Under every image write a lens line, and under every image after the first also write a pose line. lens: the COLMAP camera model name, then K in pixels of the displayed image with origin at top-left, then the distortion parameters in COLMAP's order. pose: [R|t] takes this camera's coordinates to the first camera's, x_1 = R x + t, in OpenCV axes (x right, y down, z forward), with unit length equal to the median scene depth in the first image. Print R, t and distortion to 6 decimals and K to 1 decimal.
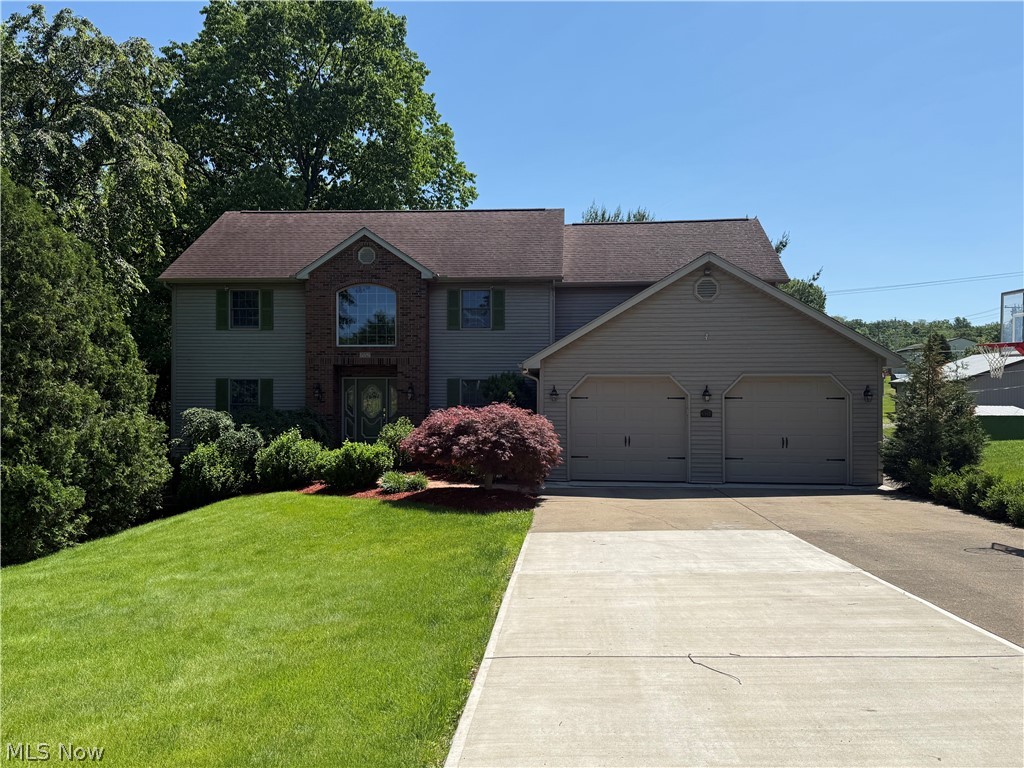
lens RADIAL K [[771.0, 0, 512.6], [0, 771.0, 387.2], [0, 0, 1]] dist [0.013150, 0.003051]
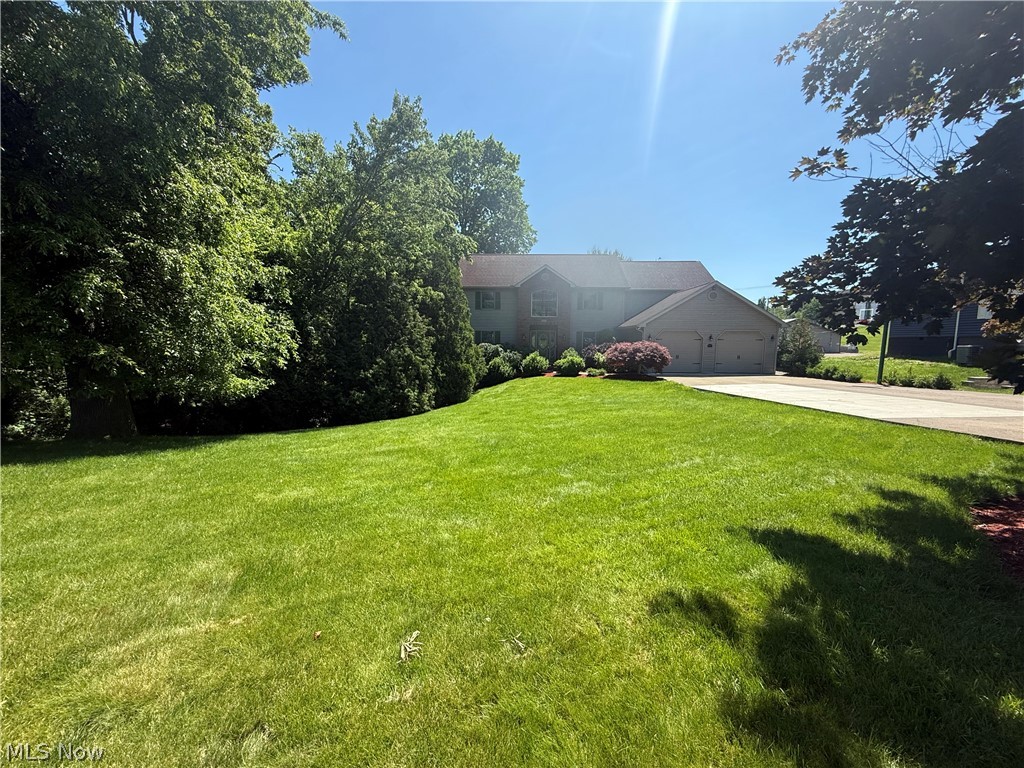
lens RADIAL K [[406.9, 0, 510.4], [0, 406.9, 380.9], [0, 0, 1]] dist [-0.000252, 0.000153]
pose [[0.999030, 0.000130, 0.044040, -0.418878], [-0.004958, 0.993969, 0.109546, 0.005748], [-0.043760, -0.109658, 0.993006, -0.280437]]
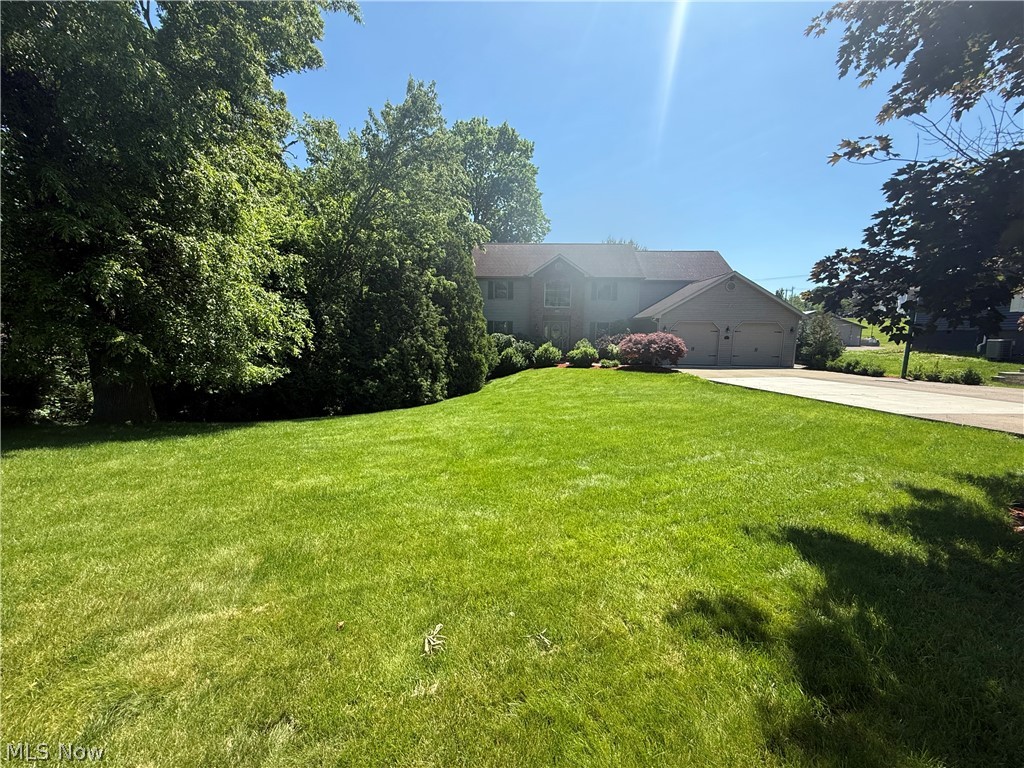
lens RADIAL K [[406.9, 0, 510.4], [0, 406.9, 380.7], [0, 0, 1]] dist [-0.000252, 0.000153]
pose [[0.999776, 0.009926, 0.018675, -0.424417], [-0.012311, 0.991136, 0.132277, 0.006561], [-0.017197, -0.132478, 0.991037, -0.275498]]
